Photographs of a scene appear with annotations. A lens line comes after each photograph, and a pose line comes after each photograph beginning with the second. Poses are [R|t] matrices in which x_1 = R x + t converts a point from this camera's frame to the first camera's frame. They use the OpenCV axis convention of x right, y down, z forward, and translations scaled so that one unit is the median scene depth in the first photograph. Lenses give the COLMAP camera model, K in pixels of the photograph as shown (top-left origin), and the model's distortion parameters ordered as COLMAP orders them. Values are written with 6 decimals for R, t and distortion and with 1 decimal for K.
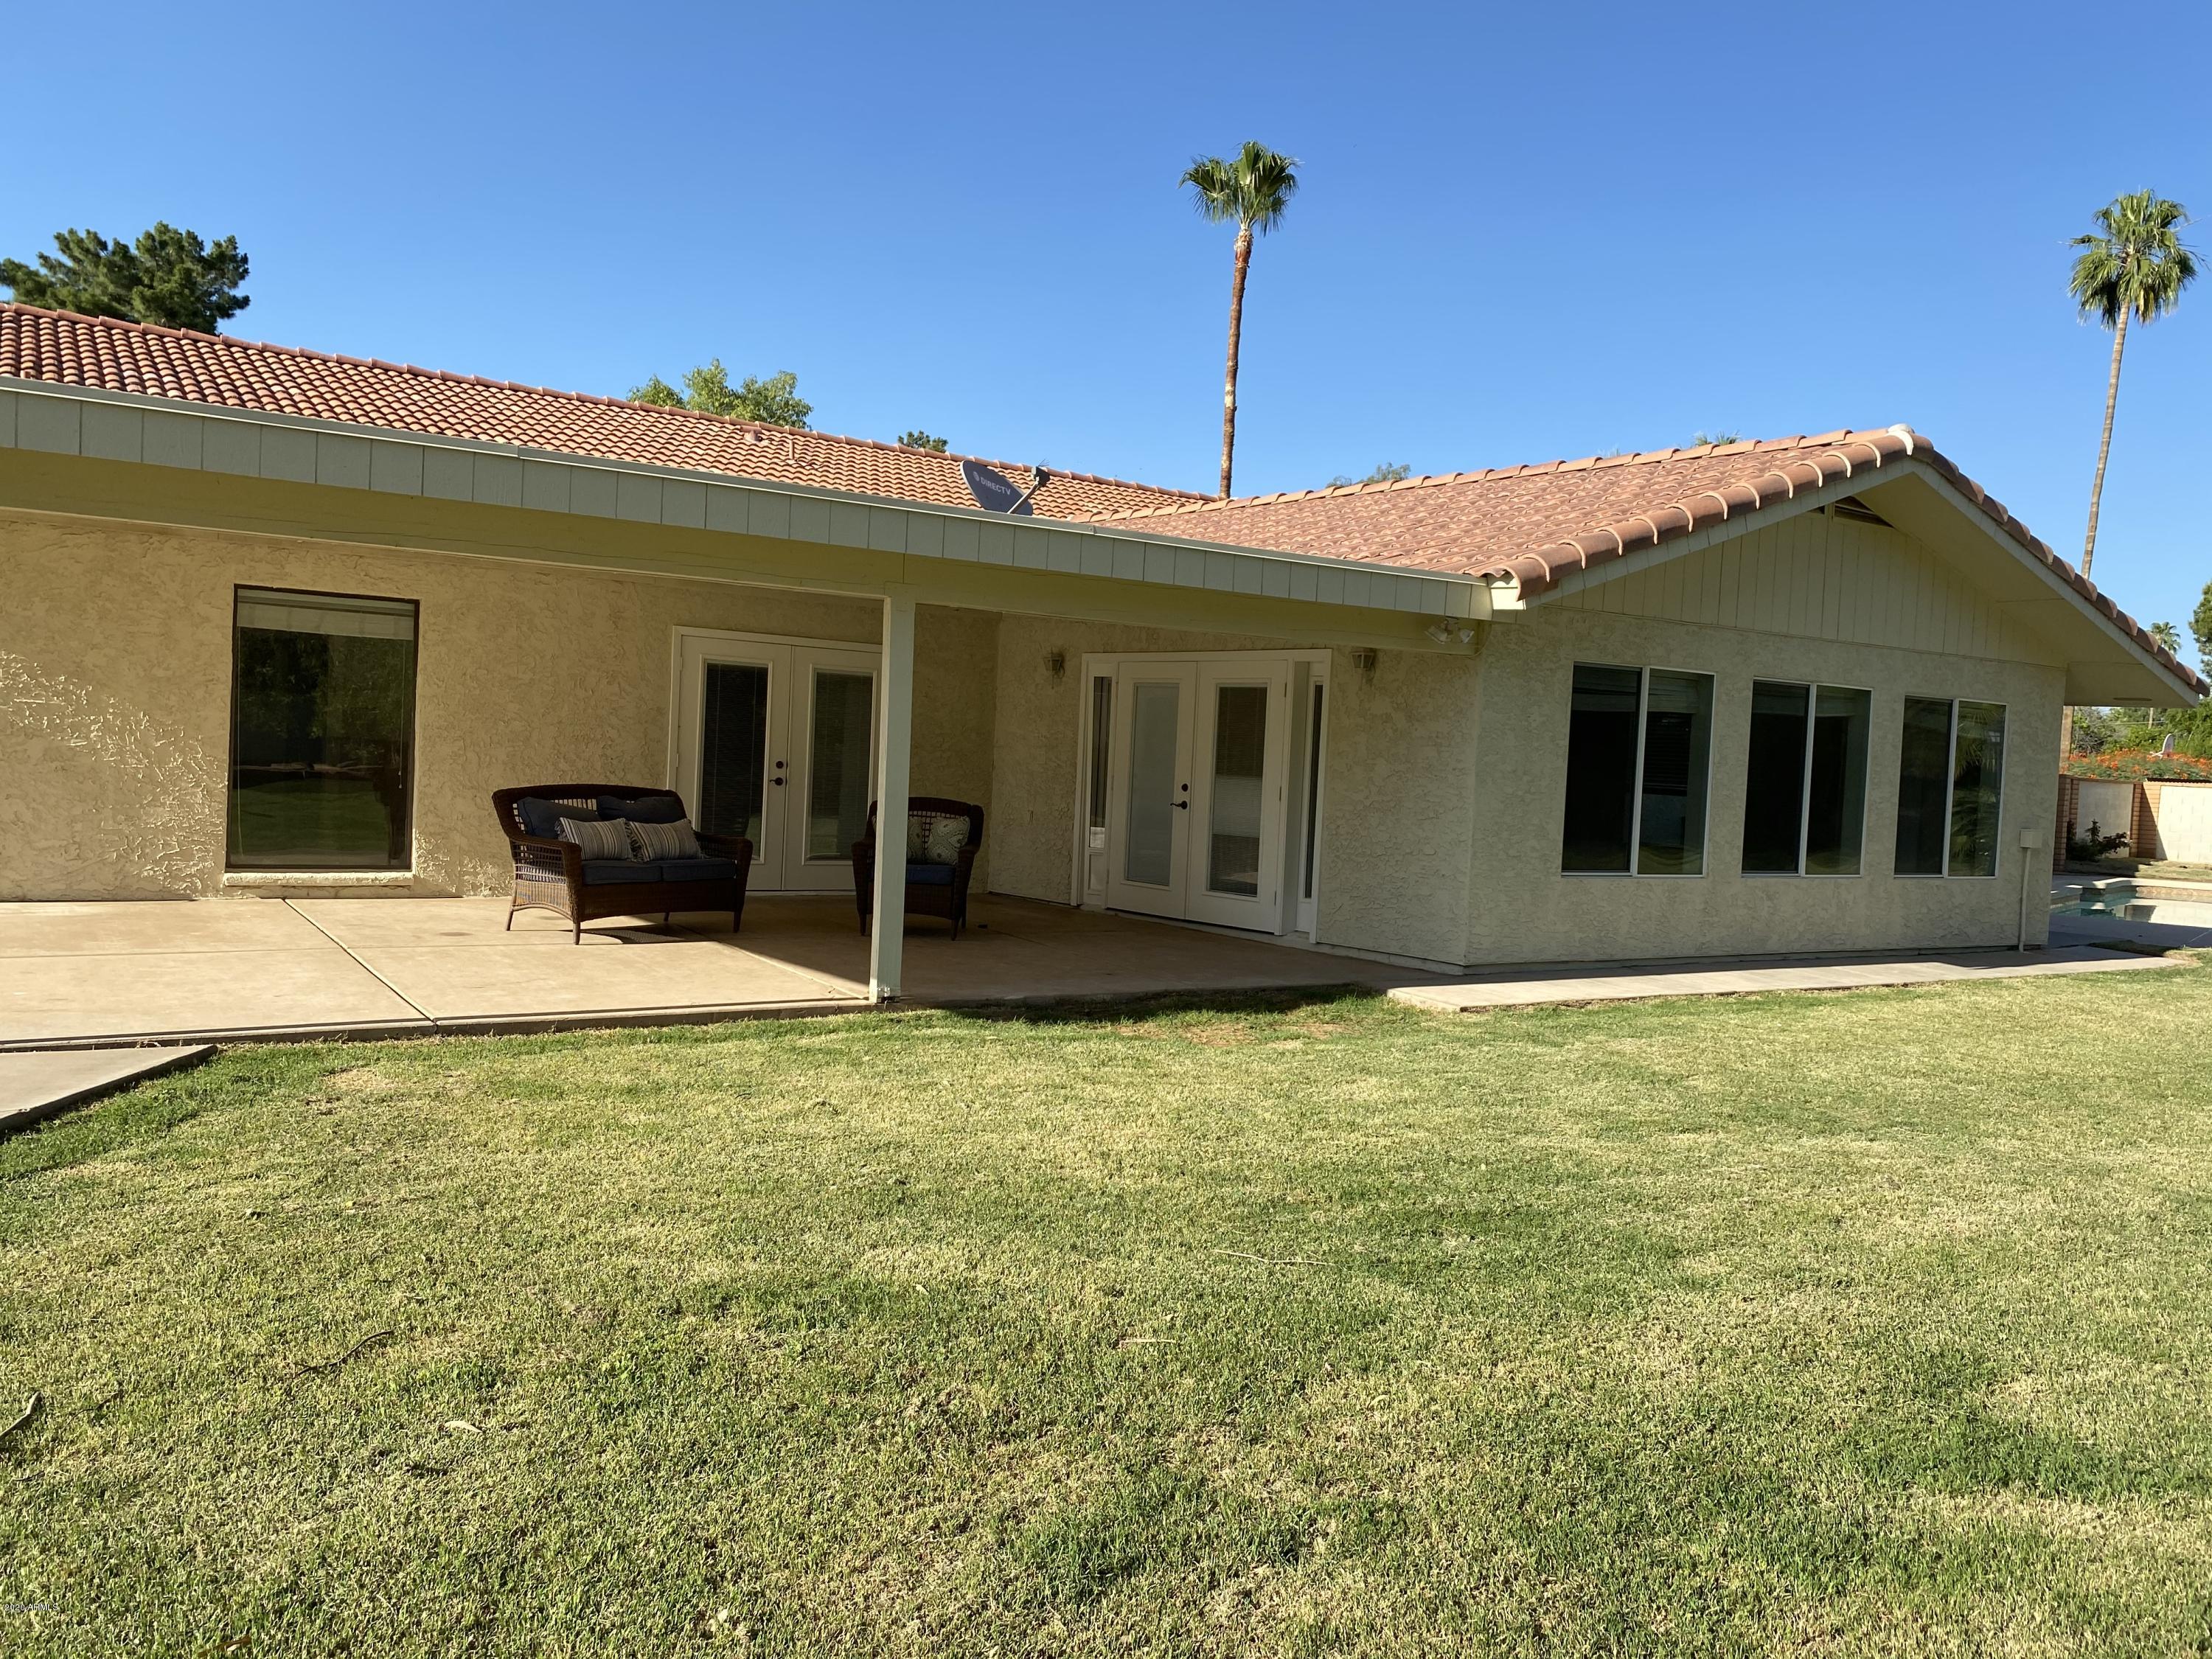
lens RADIAL K [[1657.5, 0, 1106.0], [0, 1657.5, 829.5], [0, 0, 1]] dist [-0.003042, -0.005966]
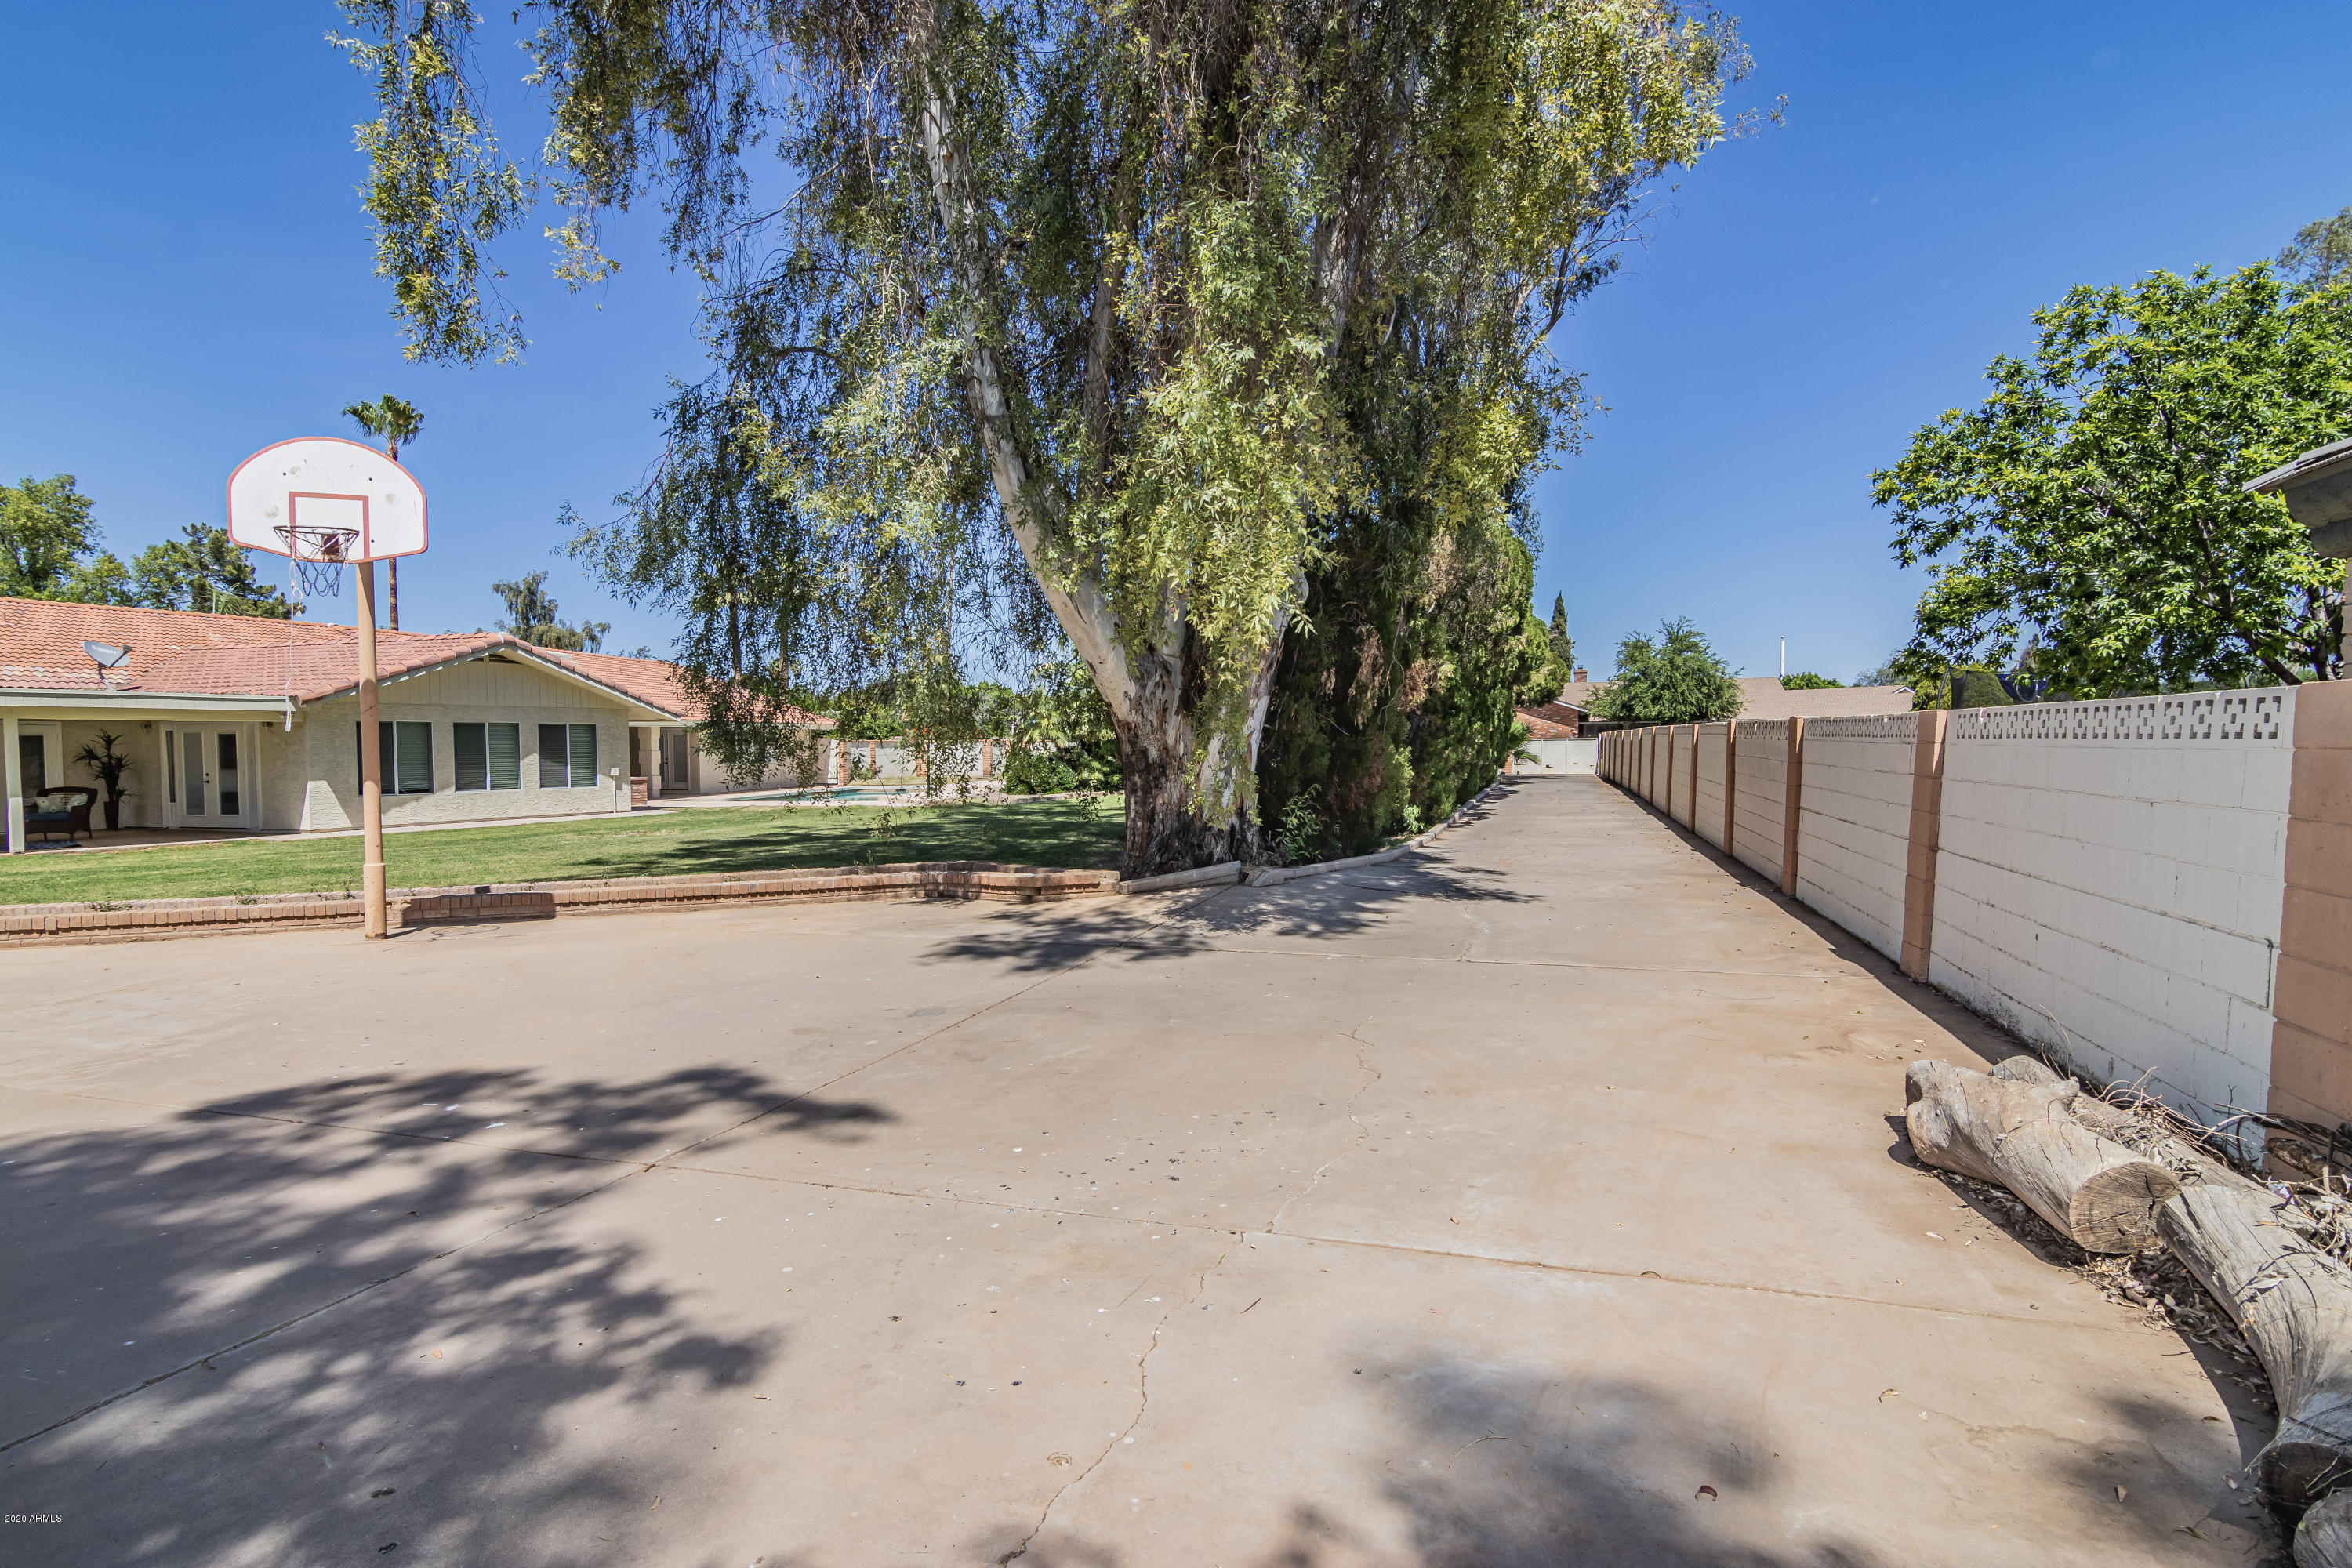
lens RADIAL K [[1209.4, 0, 1176.0], [0, 1209.4, 784.0], [0, 0, 1]] dist [-0.001912, -0.000799]
pose [[0.865529, -0.072812, 0.495538, 0.139455], [0.075270, 0.997050, 0.015032, 0.024114], [-0.495170, 0.024289, 0.868456, -0.446321]]
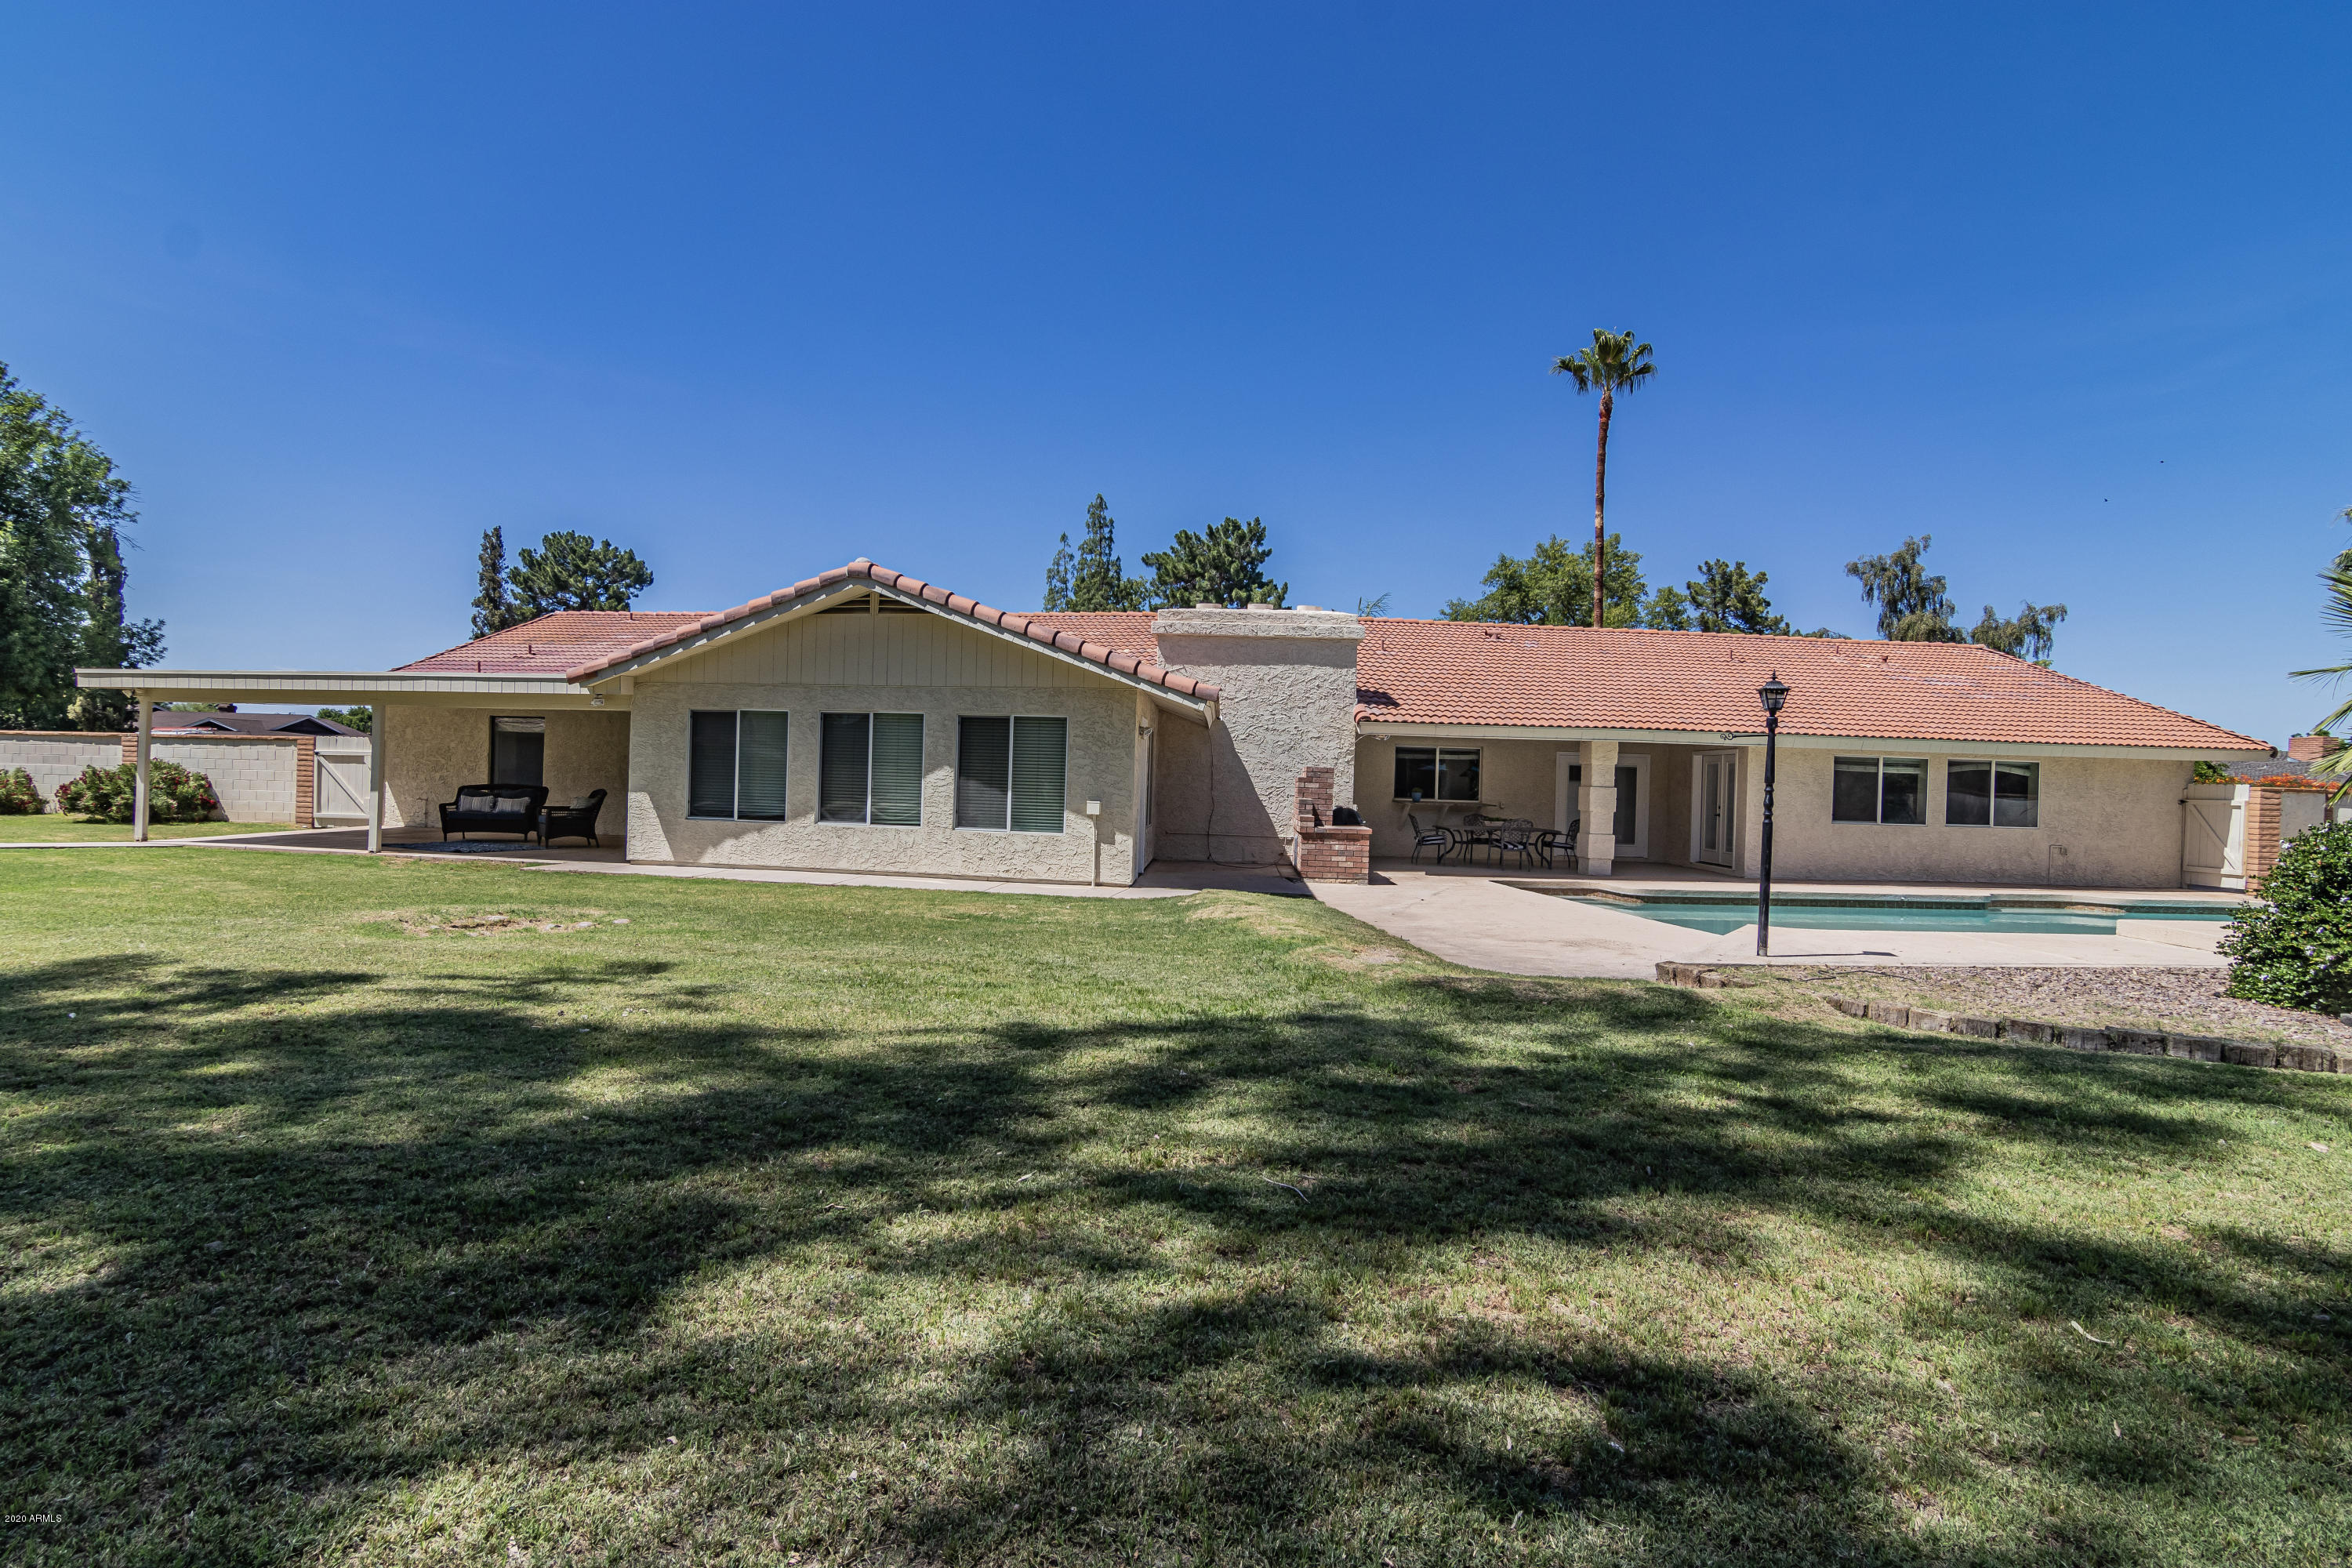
lens RADIAL K [[1163.4, 0, 1175.0], [0, 1163.4, 779.7], [0, 0, 1]] dist [-0.001743, -0.000384]
pose [[0.697664, -0.026276, -0.715943, 0.499641], [-0.030979, 0.997286, -0.066790, 0.016861], [0.715755, 0.068776, 0.694956, 0.134017]]
